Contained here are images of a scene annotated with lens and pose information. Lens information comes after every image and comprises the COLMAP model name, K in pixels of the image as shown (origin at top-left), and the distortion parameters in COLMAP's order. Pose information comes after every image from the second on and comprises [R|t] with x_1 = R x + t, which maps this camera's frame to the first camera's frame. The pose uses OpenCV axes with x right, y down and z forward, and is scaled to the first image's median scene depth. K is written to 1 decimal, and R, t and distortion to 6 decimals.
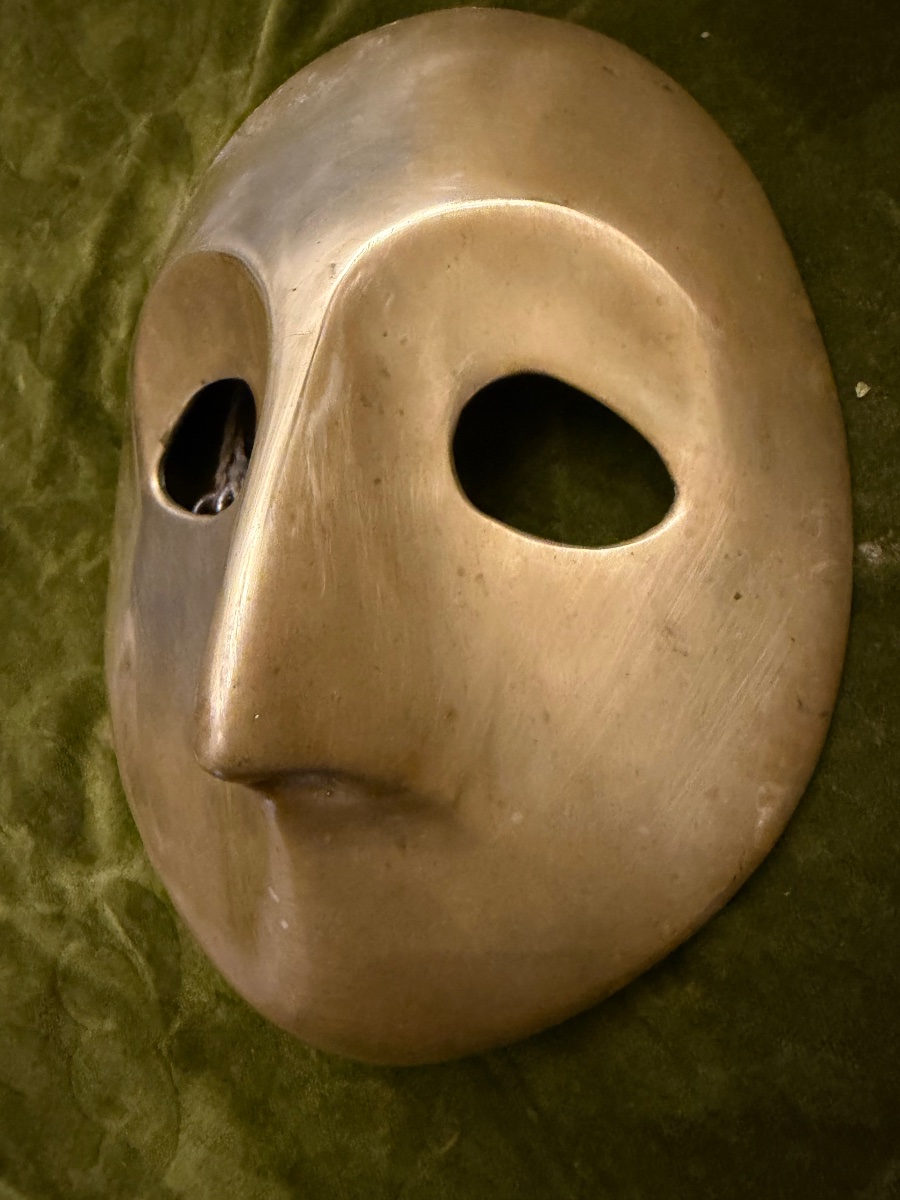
lens RADIAL K [[939.3, 0, 451.9], [0, 939.3, 498.9], [0, 0, 1]] dist [-0.007821, -0.002430]
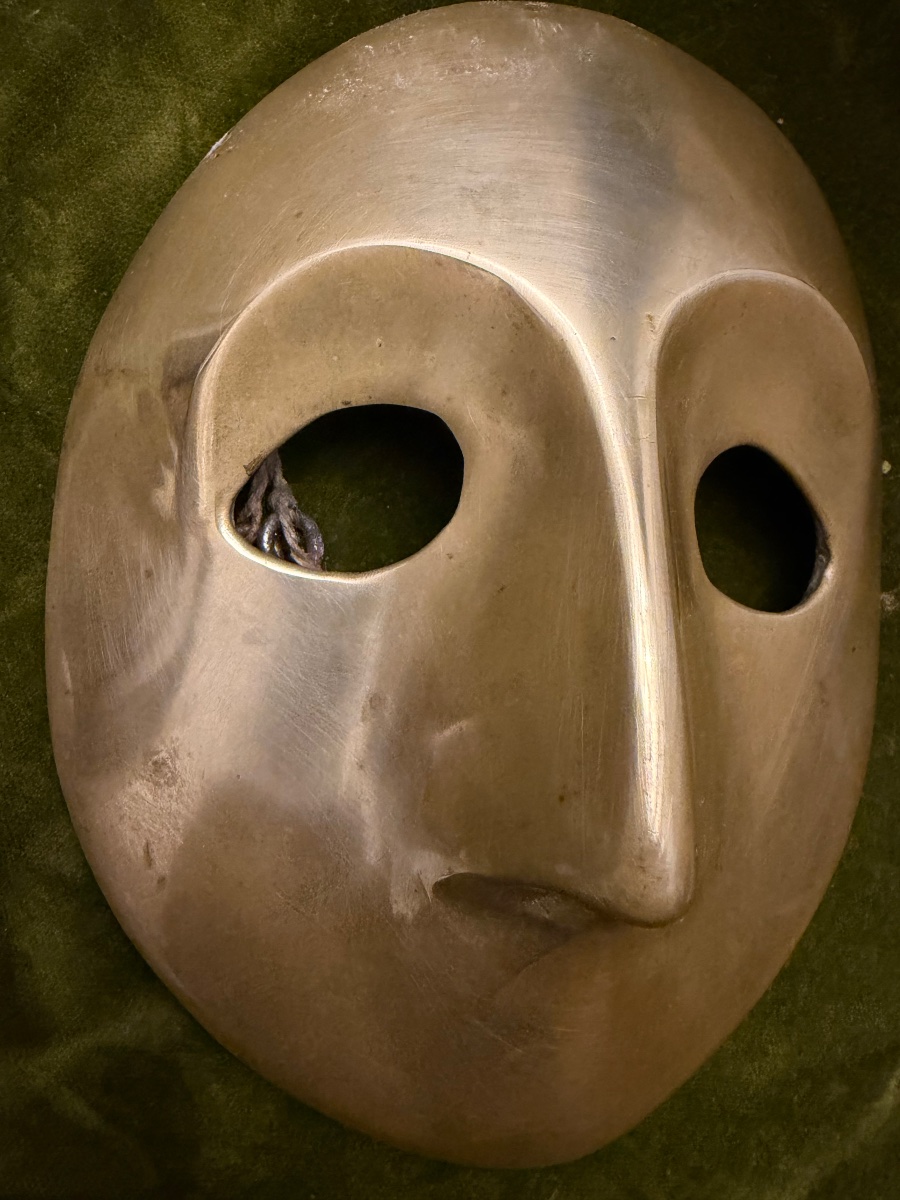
lens RADIAL K [[939.3, 0, 451.9], [0, 939.3, 498.9], [0, 0, 1]] dist [-0.007821, -0.002430]
pose [[0.796638, 0.018251, 0.604182, -0.797612], [-0.067263, 0.996013, 0.058601, -0.116761], [-0.600703, -0.087323, 0.794689, 0.393669]]
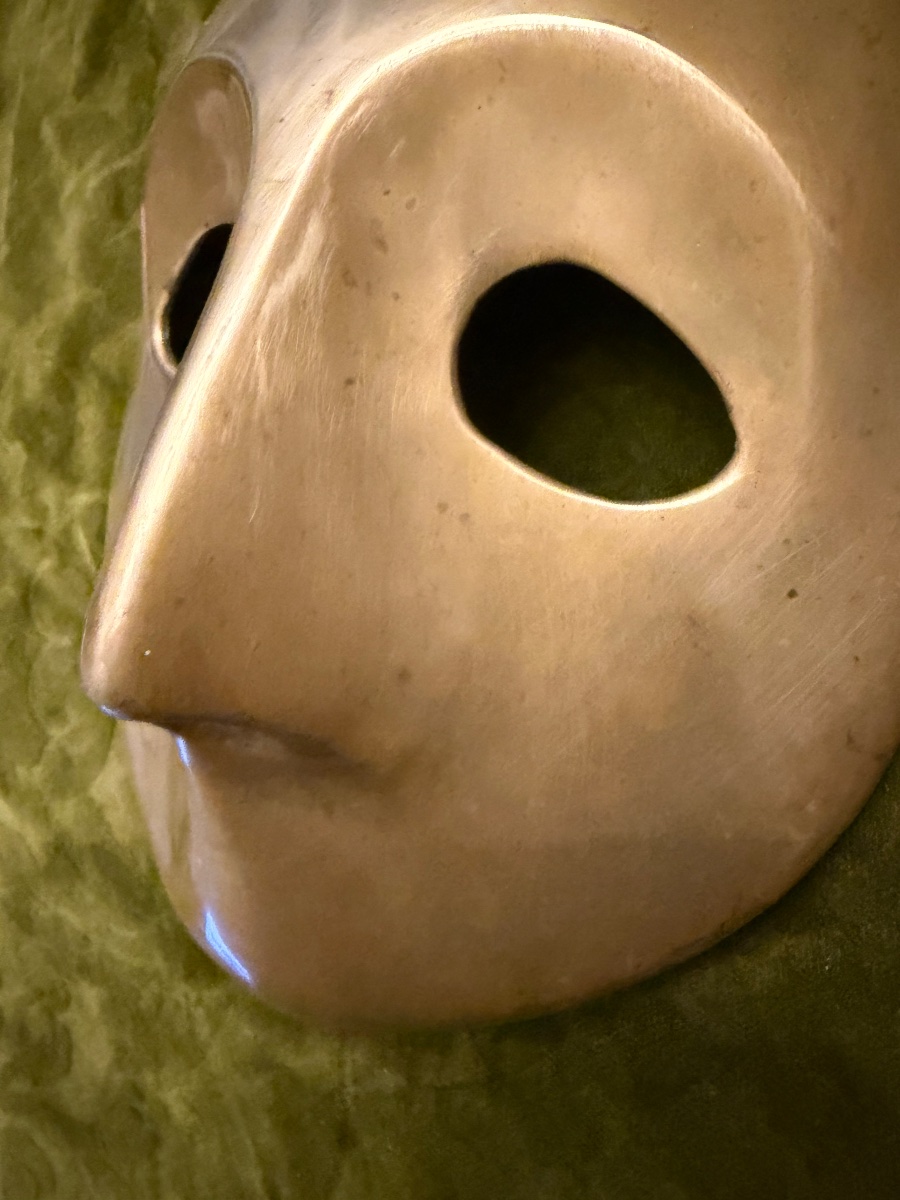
lens RADIAL K [[939.3, 0, 451.9], [0, 939.3, 498.9], [0, 0, 1]] dist [-0.007821, -0.002430]
pose [[0.977295, 0.153805, -0.145737, 0.132975], [-0.129164, 0.977689, 0.165653, -0.063019], [0.167964, -0.143068, 0.975356, 0.217831]]
